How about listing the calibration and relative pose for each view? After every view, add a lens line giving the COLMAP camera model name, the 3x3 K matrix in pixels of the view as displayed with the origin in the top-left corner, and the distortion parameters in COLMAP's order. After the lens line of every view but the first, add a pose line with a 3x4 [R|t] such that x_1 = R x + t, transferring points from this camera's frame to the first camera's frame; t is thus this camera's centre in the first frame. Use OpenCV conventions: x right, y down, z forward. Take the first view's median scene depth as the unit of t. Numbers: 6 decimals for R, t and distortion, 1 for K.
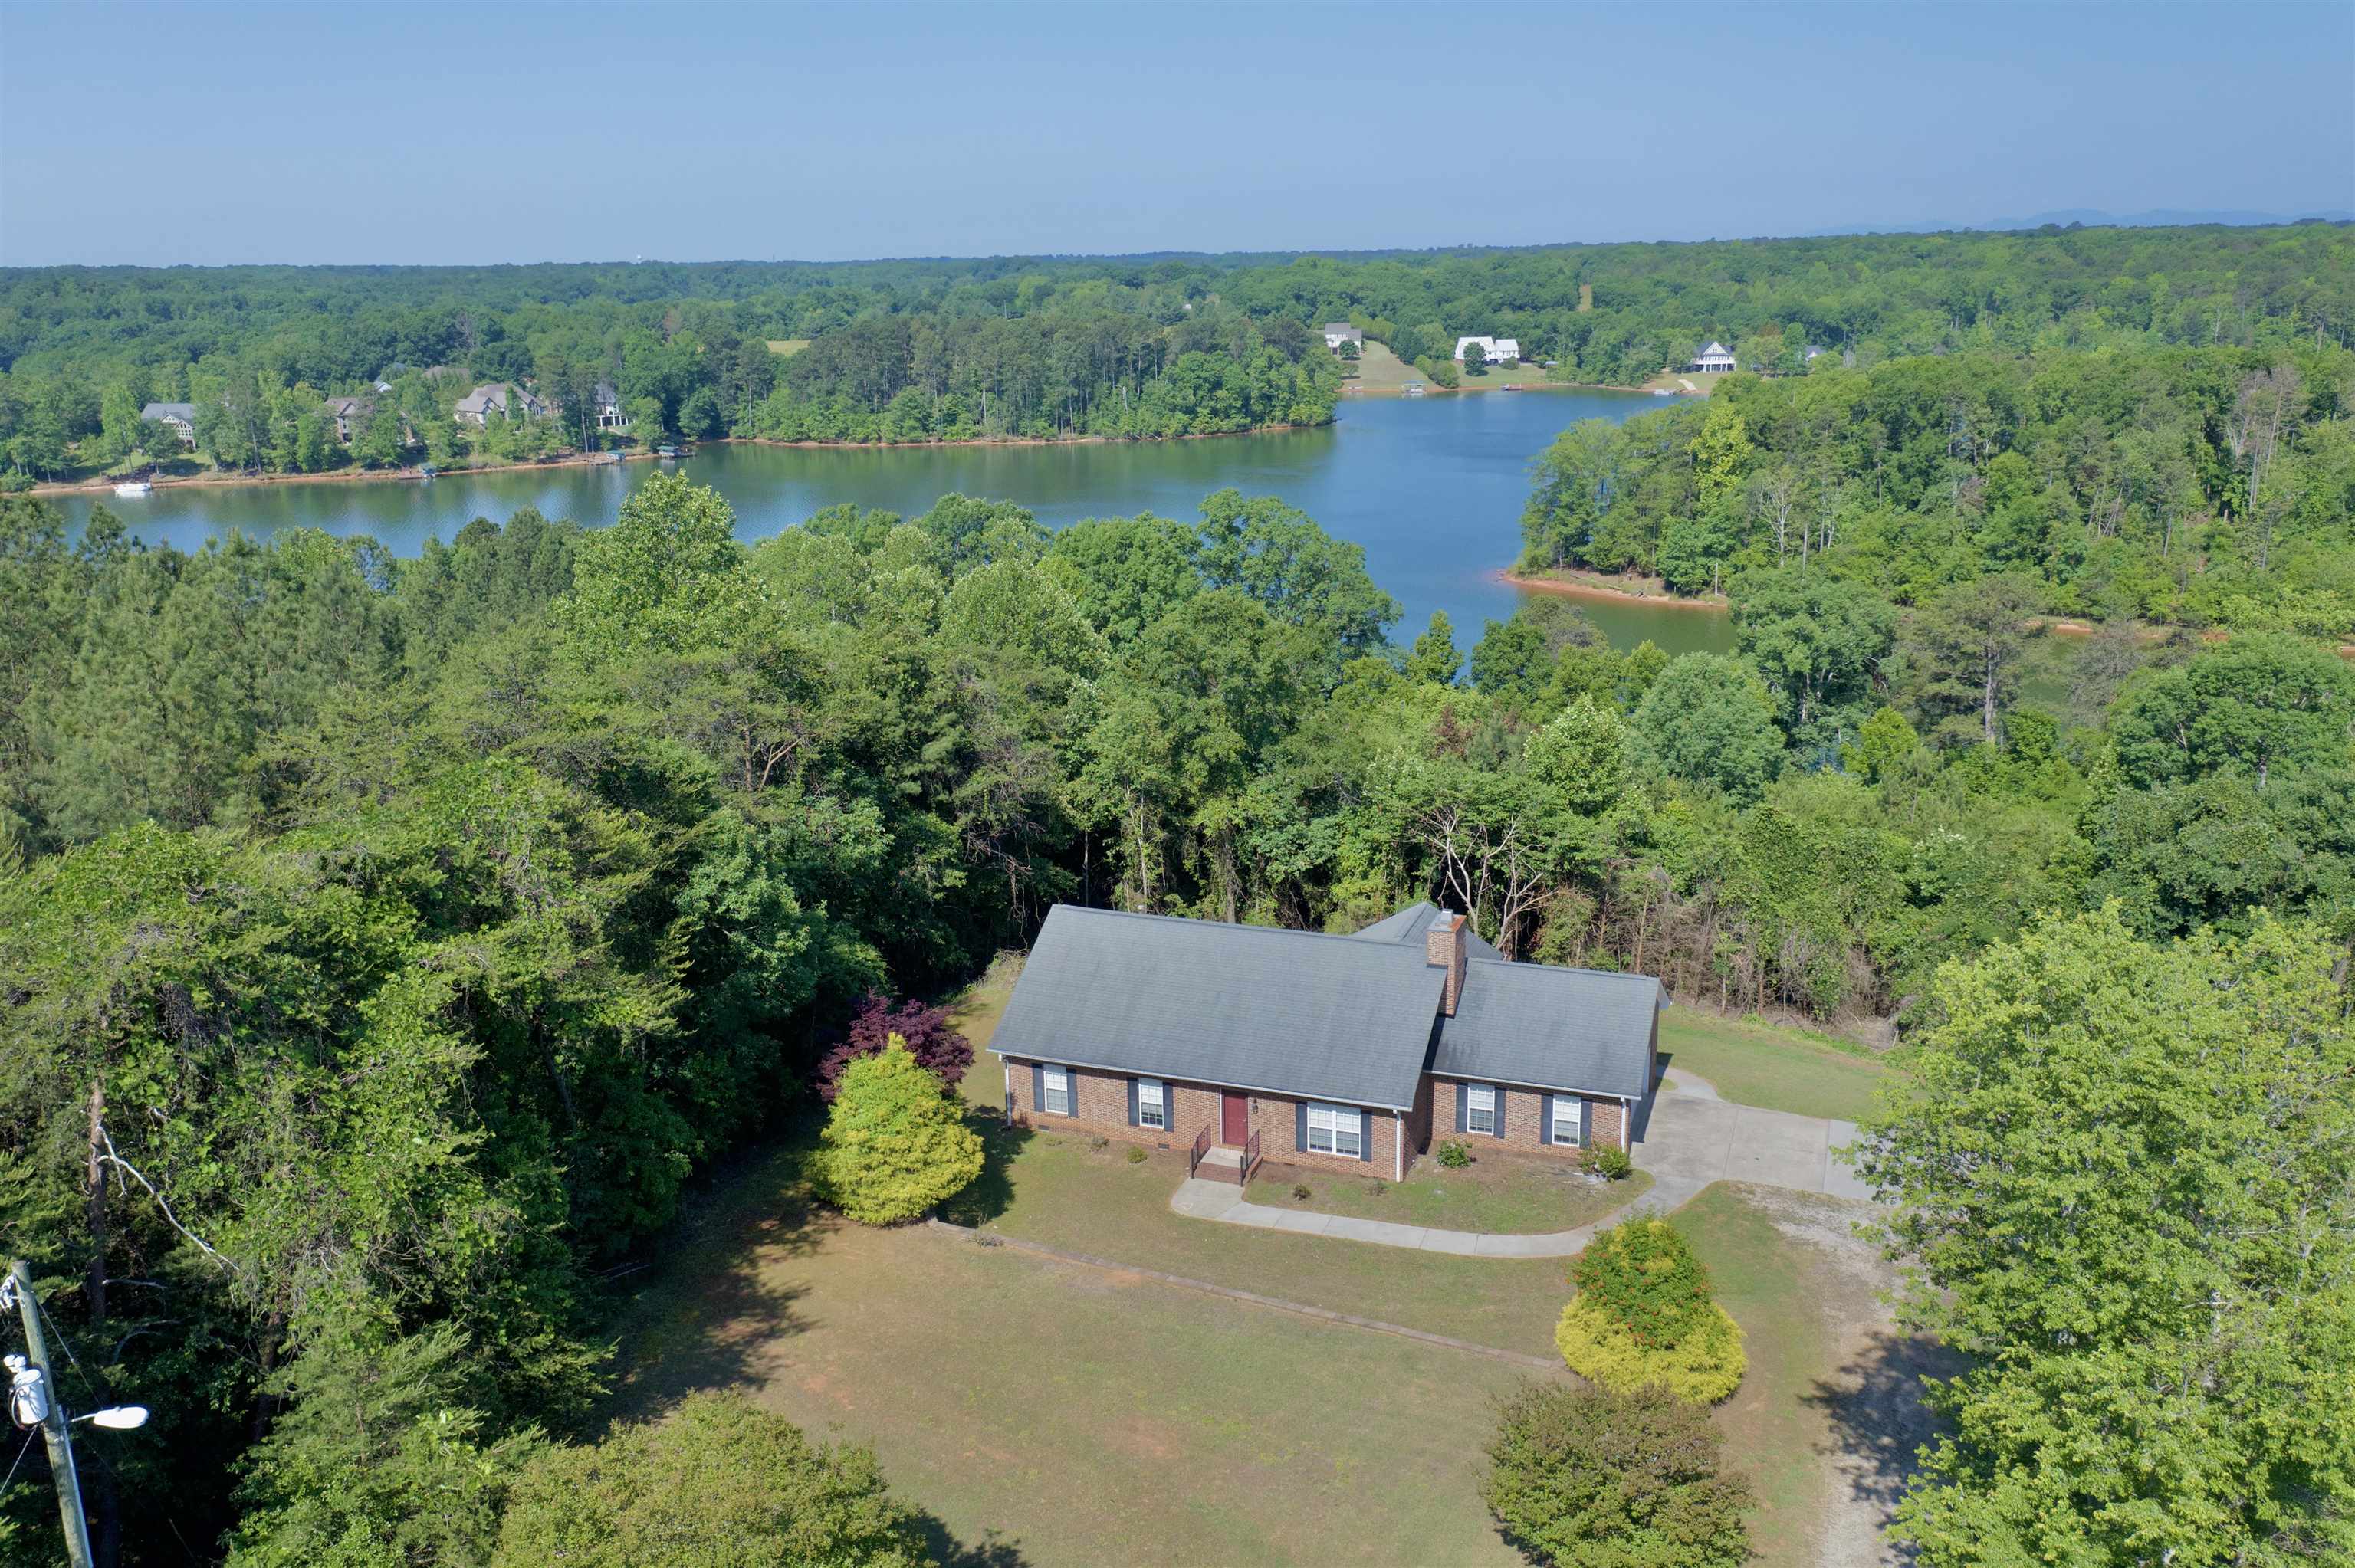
lens RADIAL K [[1872.8, 0, 1177.5], [0, 1872.8, 784.0], [0, 0, 1]] dist [-0.005588, 0.006964]
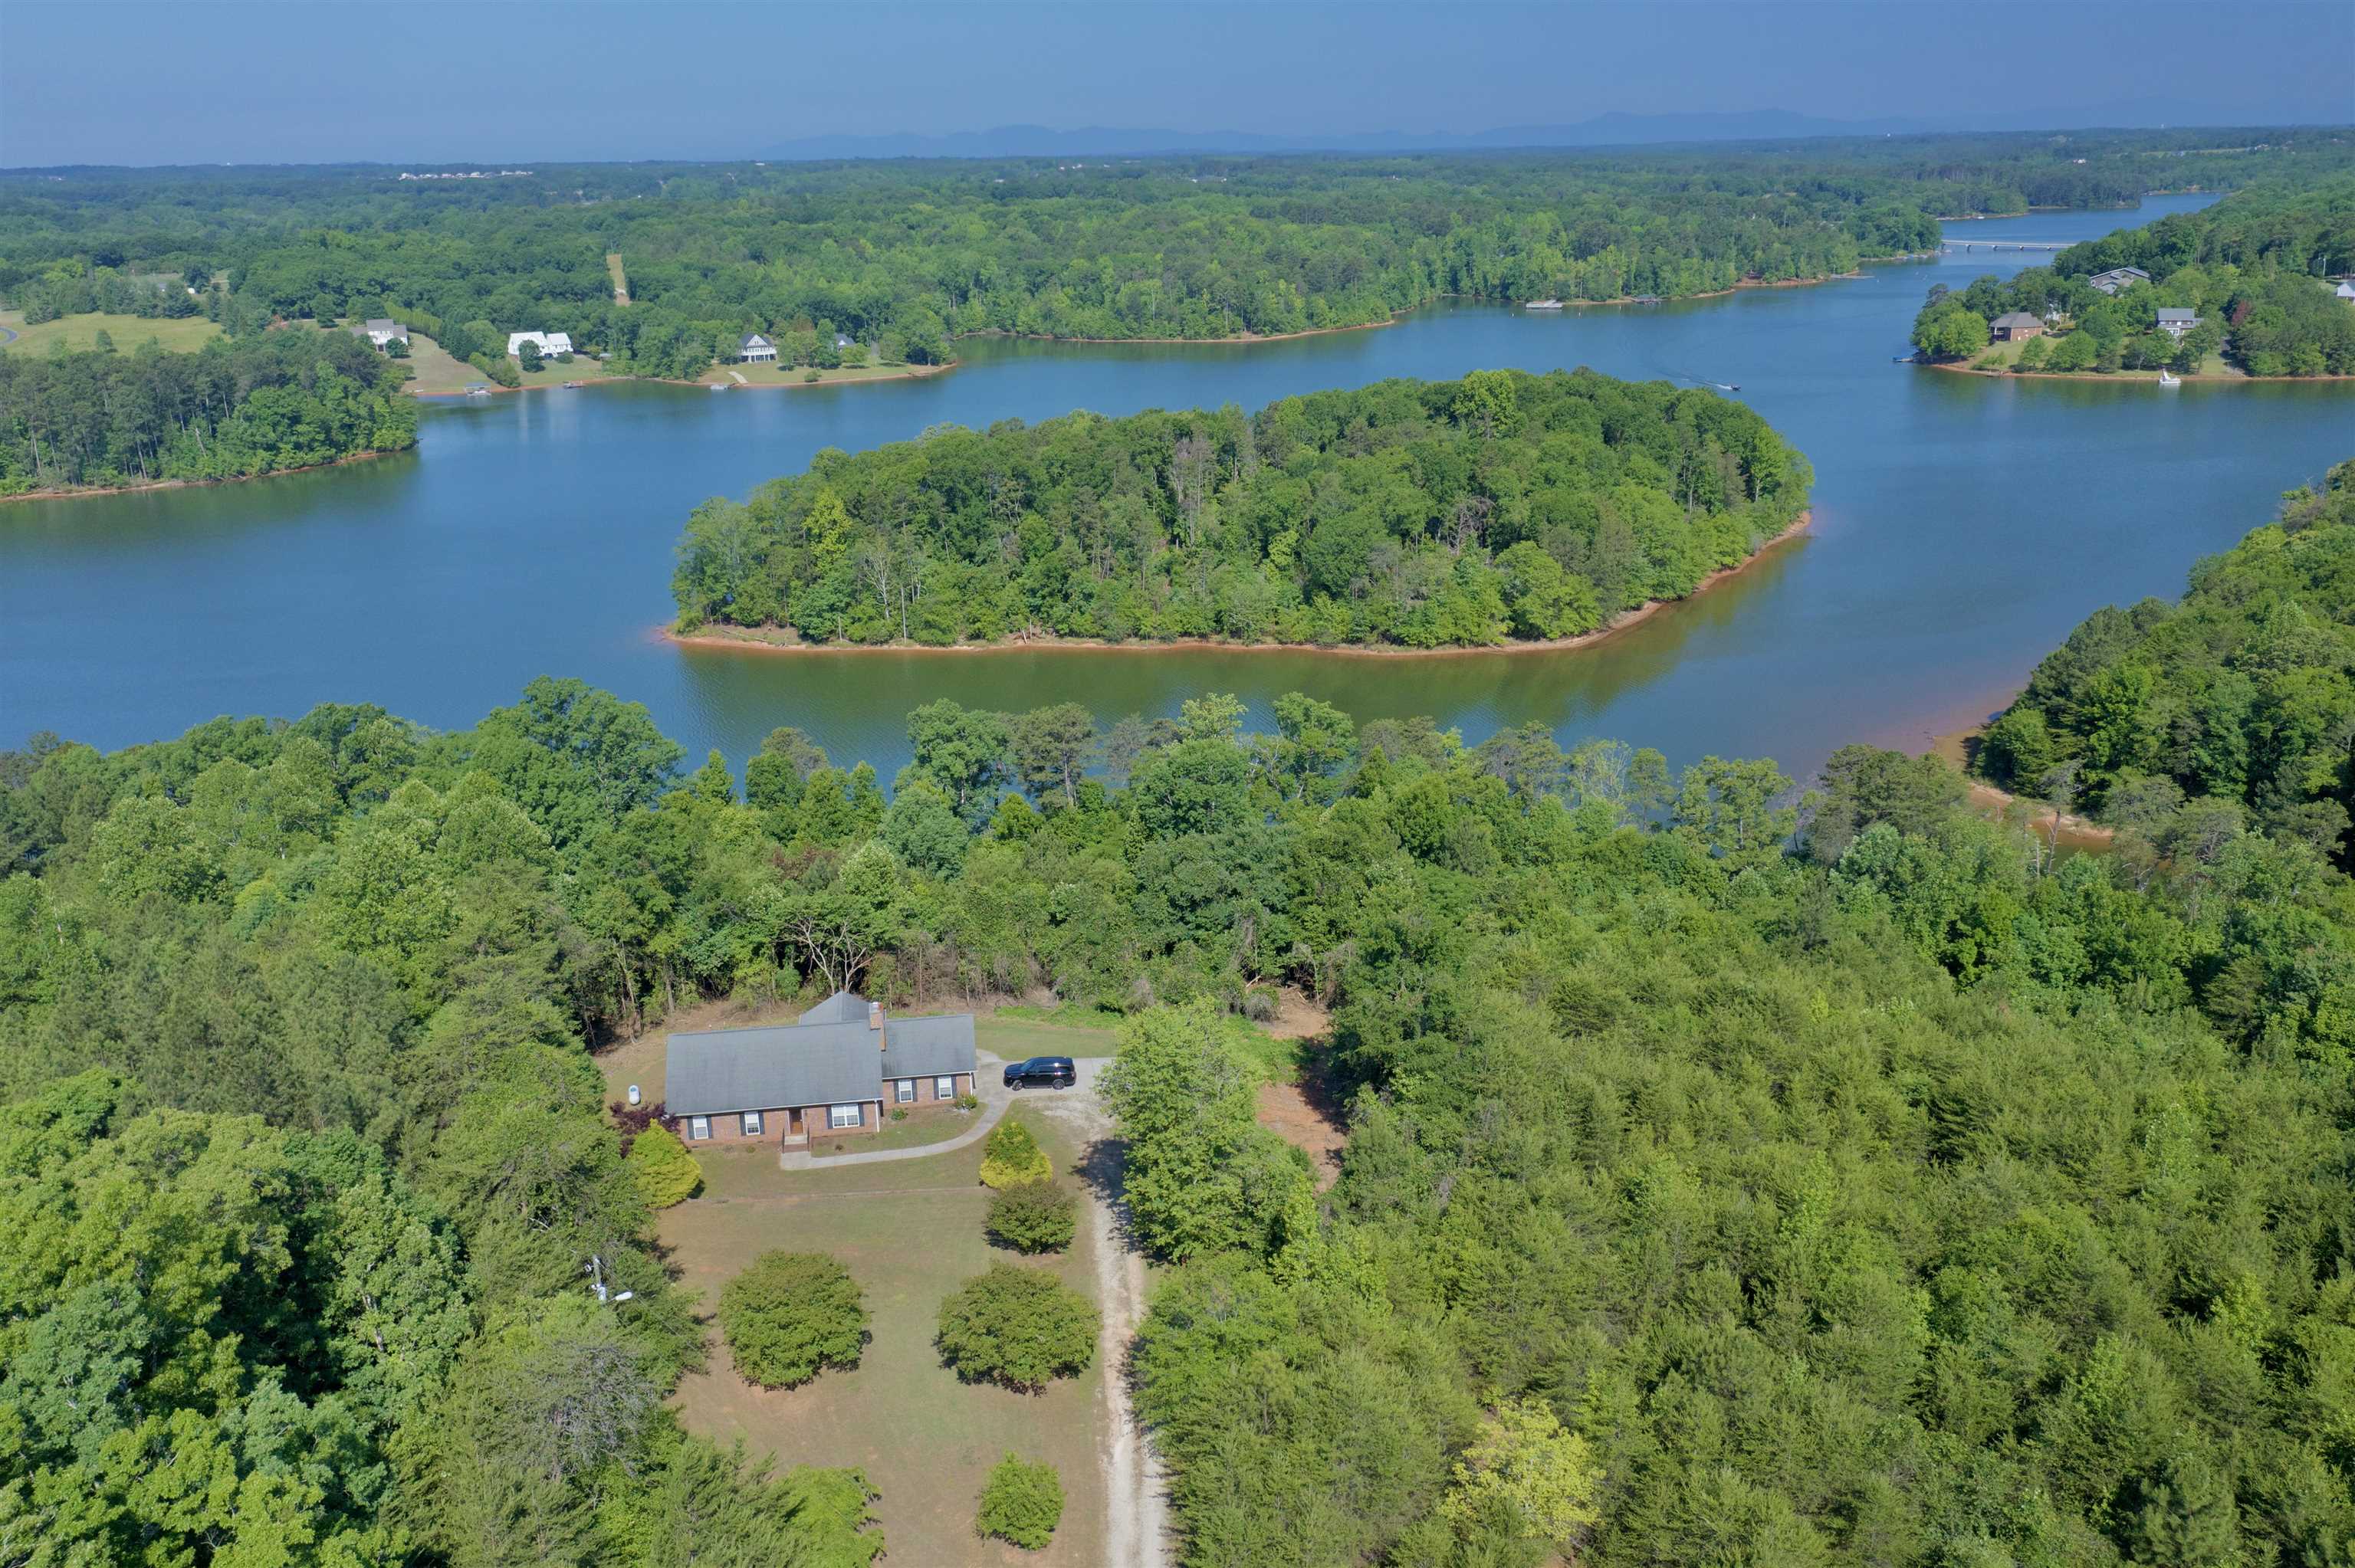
lens RADIAL K [[1872.8, 0, 1177.5], [0, 1872.8, 784.0], [0, 0, 1]] dist [-0.005588, 0.006964]
pose [[0.873653, -0.146221, 0.464058, -0.122111], [0.124528, 0.989204, 0.077249, -0.072110], [-0.470343, -0.009701, 0.882430, -0.248971]]
